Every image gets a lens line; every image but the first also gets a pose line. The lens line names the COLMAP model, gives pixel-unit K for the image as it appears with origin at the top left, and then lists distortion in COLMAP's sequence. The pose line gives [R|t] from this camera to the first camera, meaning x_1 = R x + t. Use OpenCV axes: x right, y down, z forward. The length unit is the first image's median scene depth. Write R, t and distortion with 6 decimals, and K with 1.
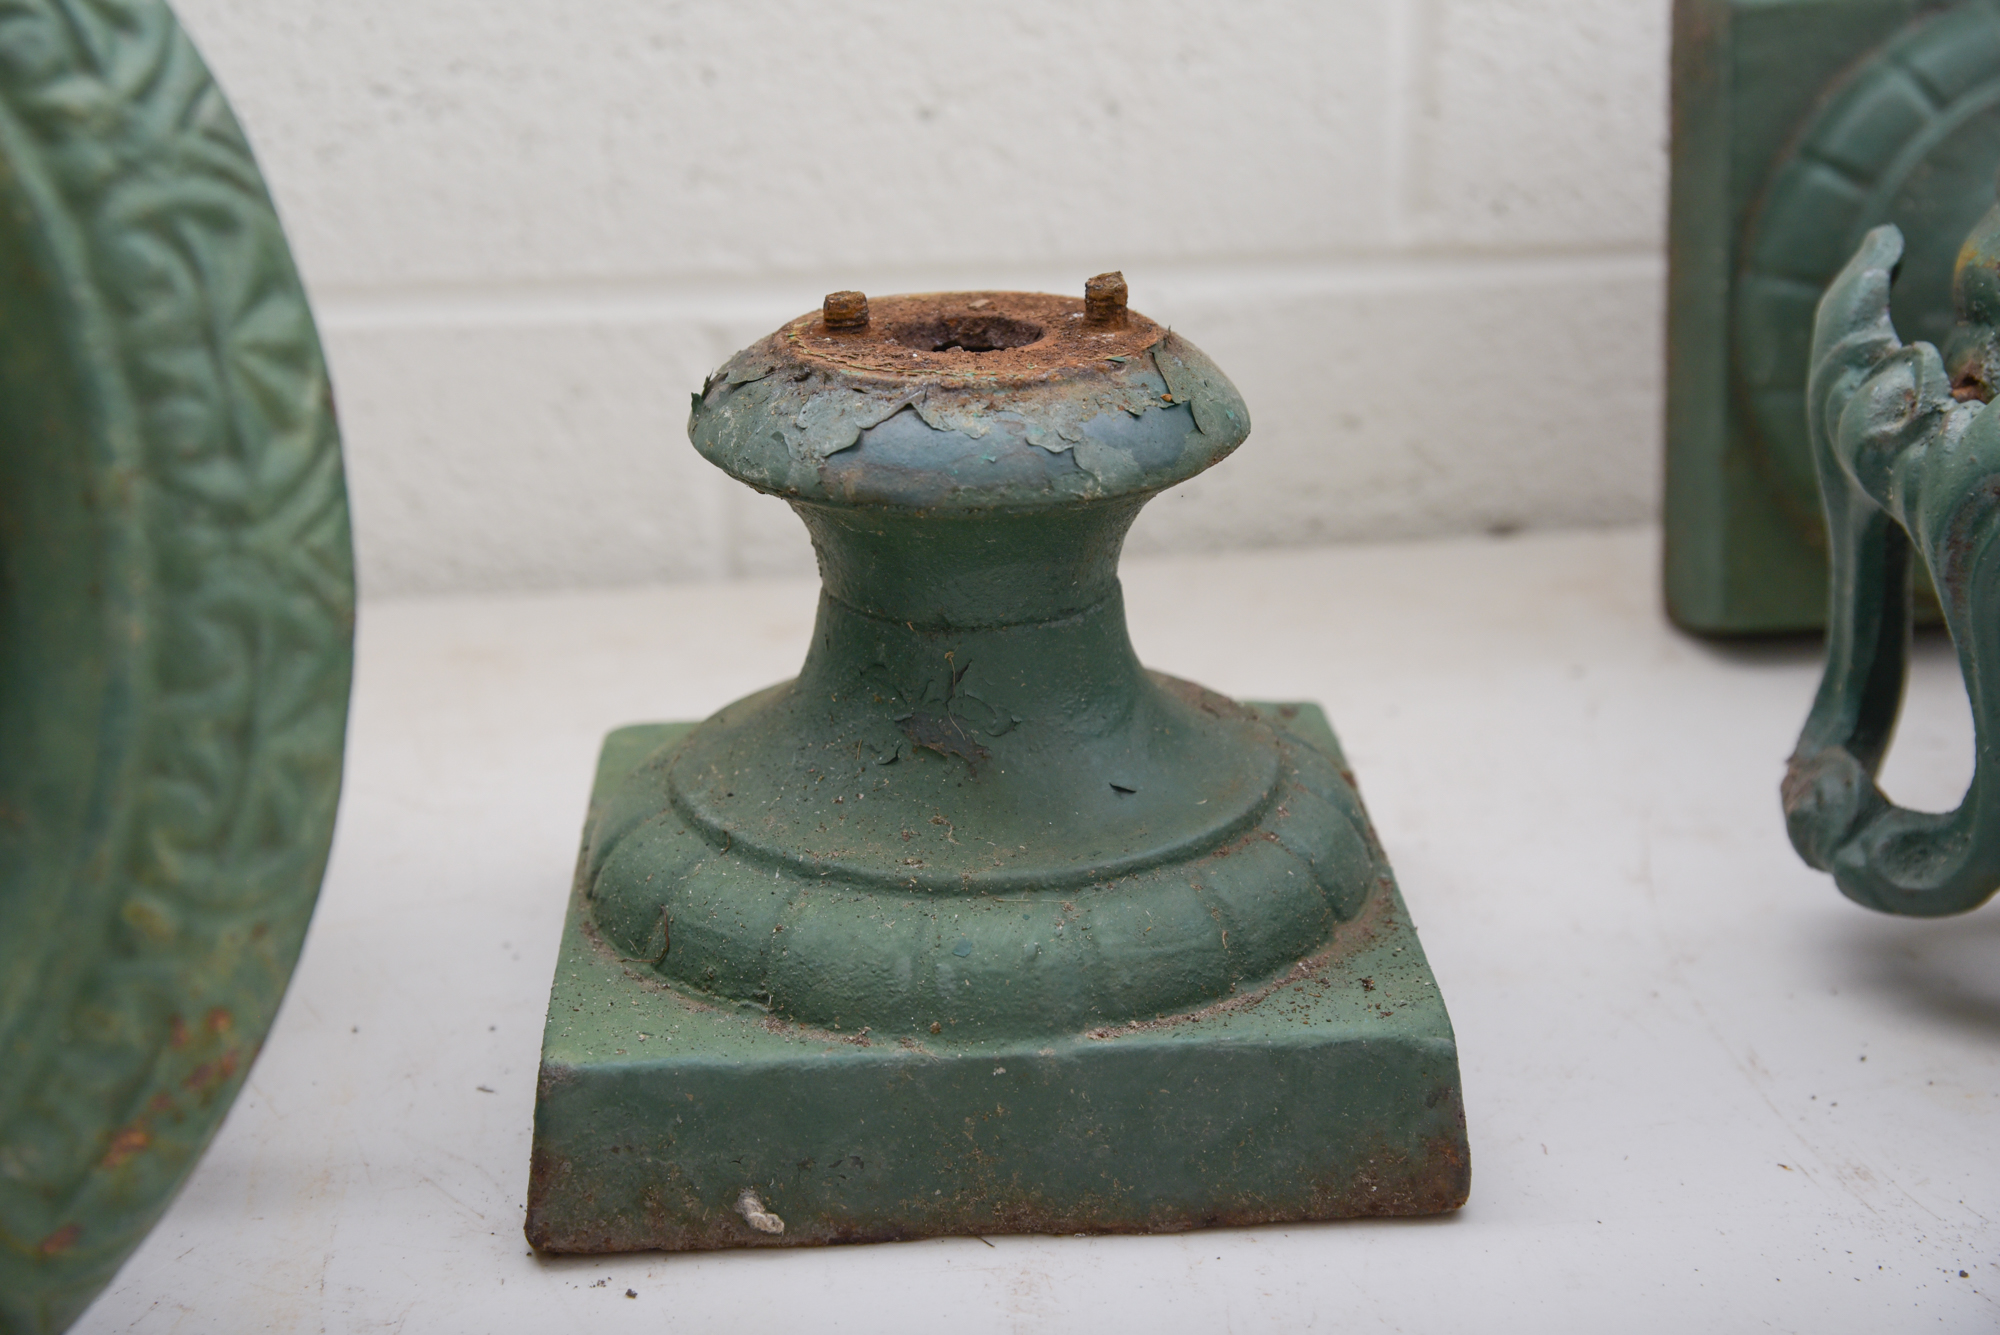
lens RADIAL K [[2947.9, 0, 1007.1], [0, 2947.9, 702.2], [0, 0, 1]] dist [0.063334, 0.064173]
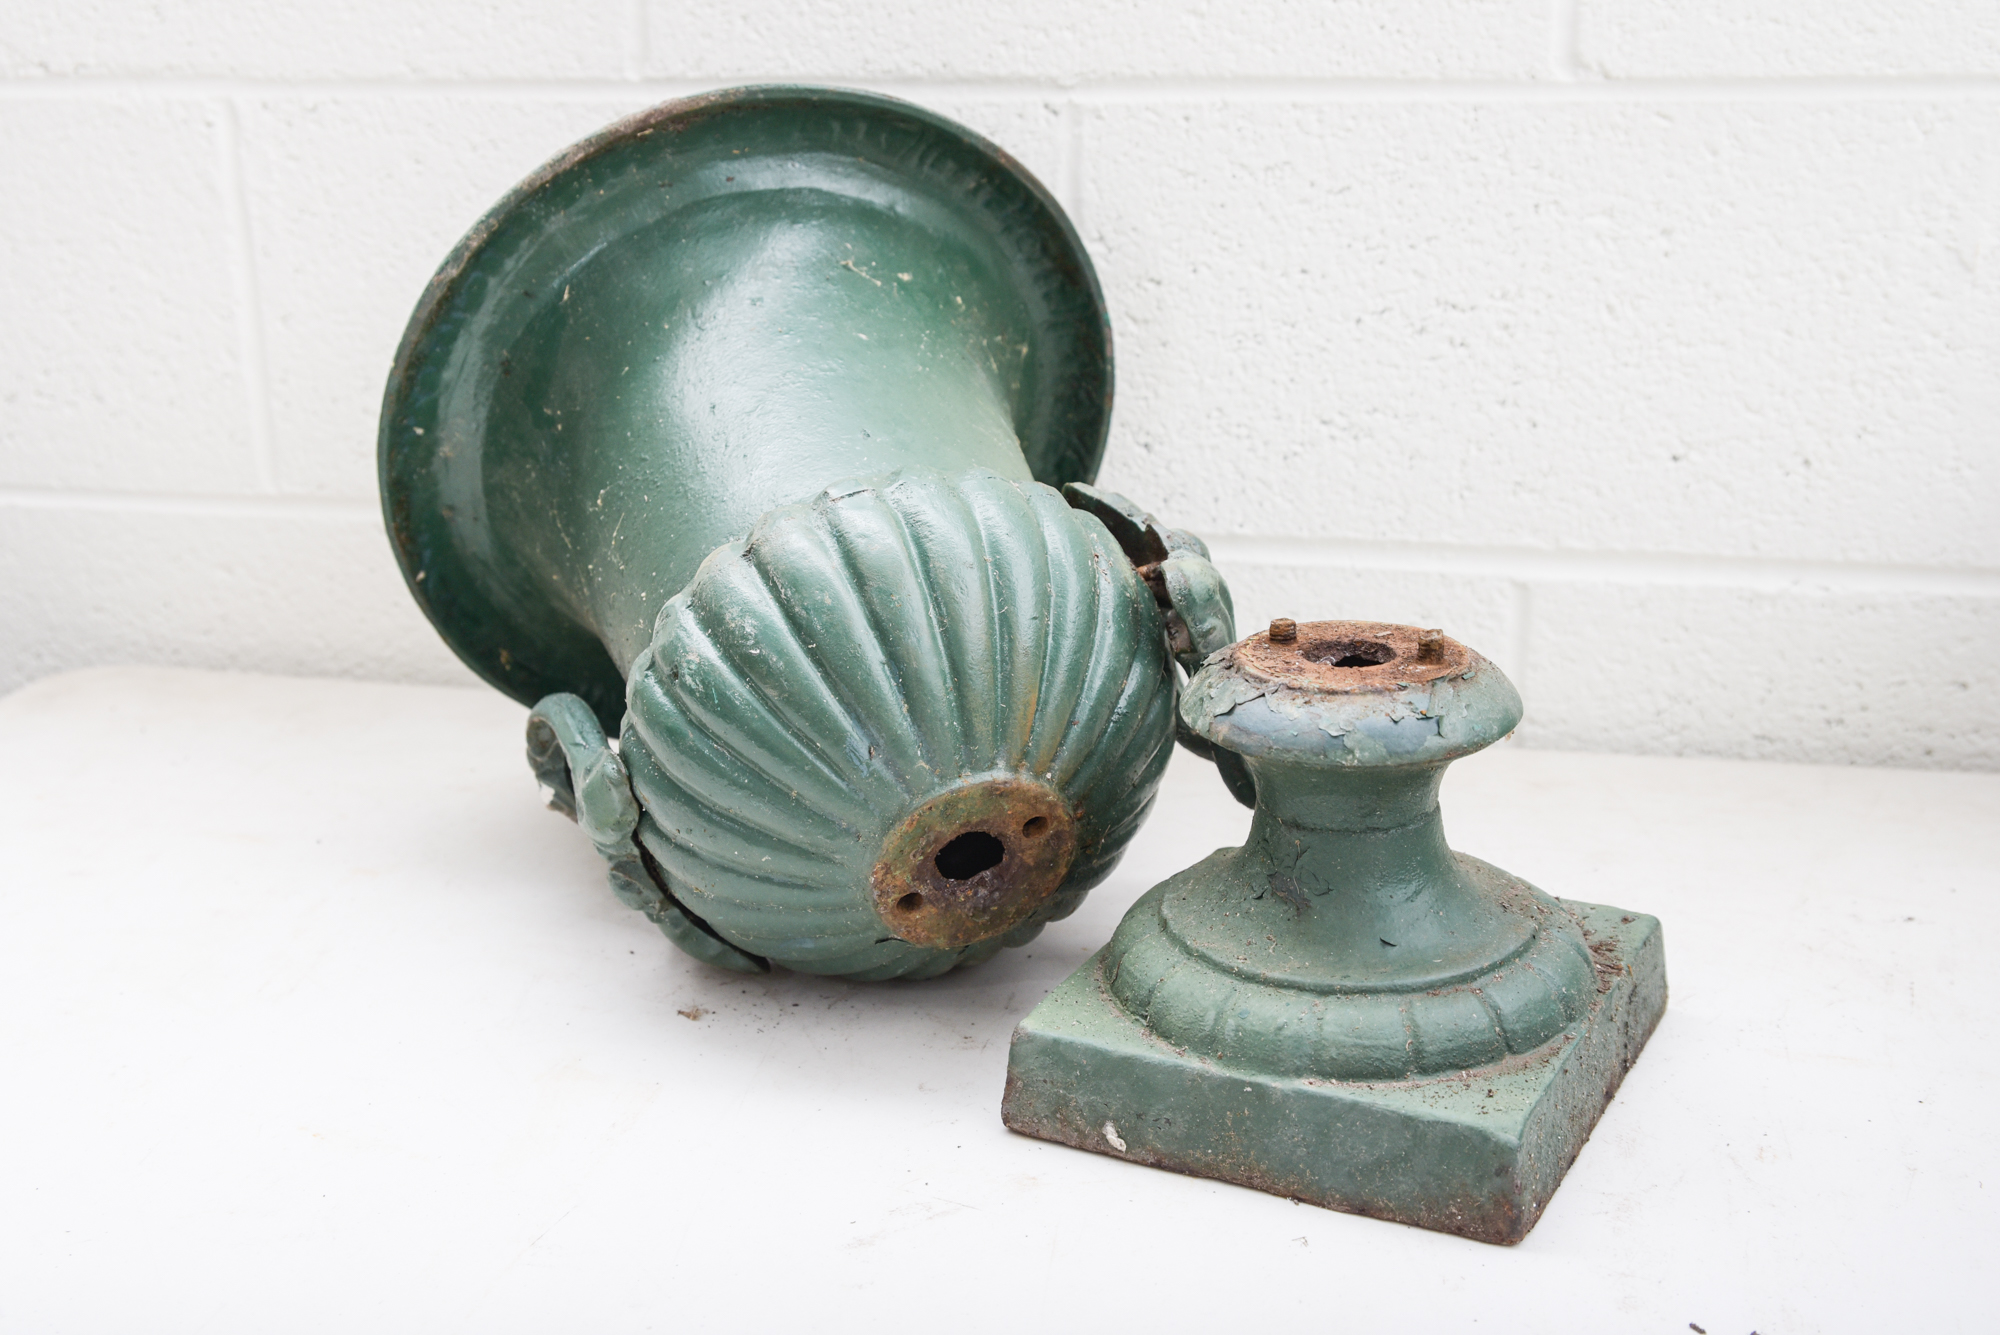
lens RADIAL K [[2324.1, 0, 1004.4], [0, 2324.1, 699.0], [0, 0, 1]] dist [0.006330, 0.025138]
pose [[0.855670, 0.153982, -0.494083, 0.497534], [-0.168509, 0.985581, 0.015330, -0.091875], [0.489319, 0.070140, 0.869280, -0.242999]]
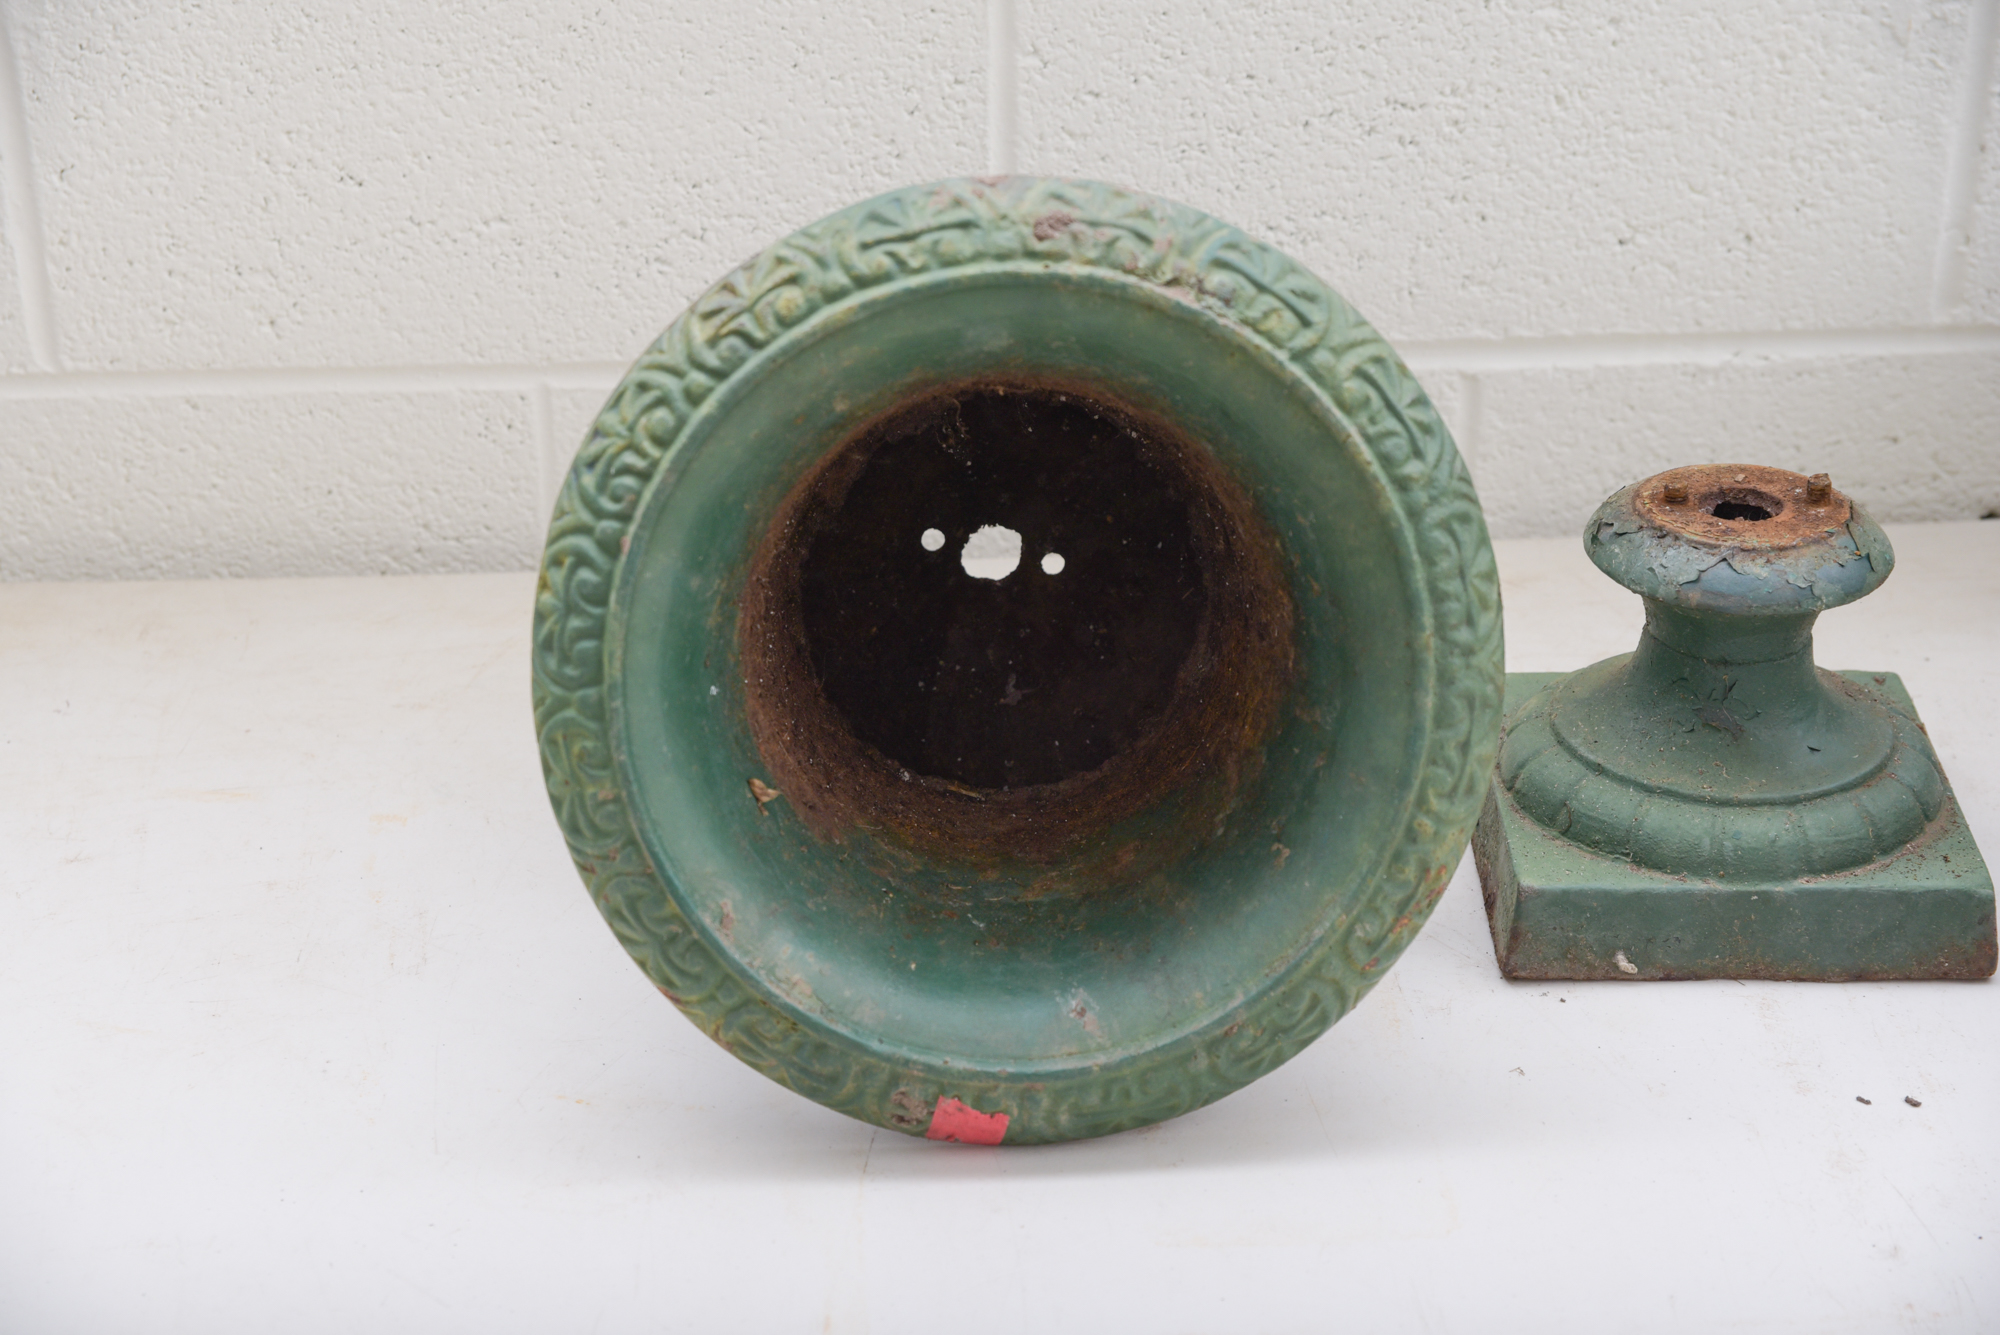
lens RADIAL K [[3429.7, 0, 1002.2], [0, 3429.7, 699.4], [0, 0, 1]] dist [0.123157, 0.176586]
pose [[0.996843, 0.034552, -0.071486, -0.338554], [-0.026864, 0.994021, 0.105833, -0.233725], [0.074715, -0.103579, 0.991811, -1.291108]]
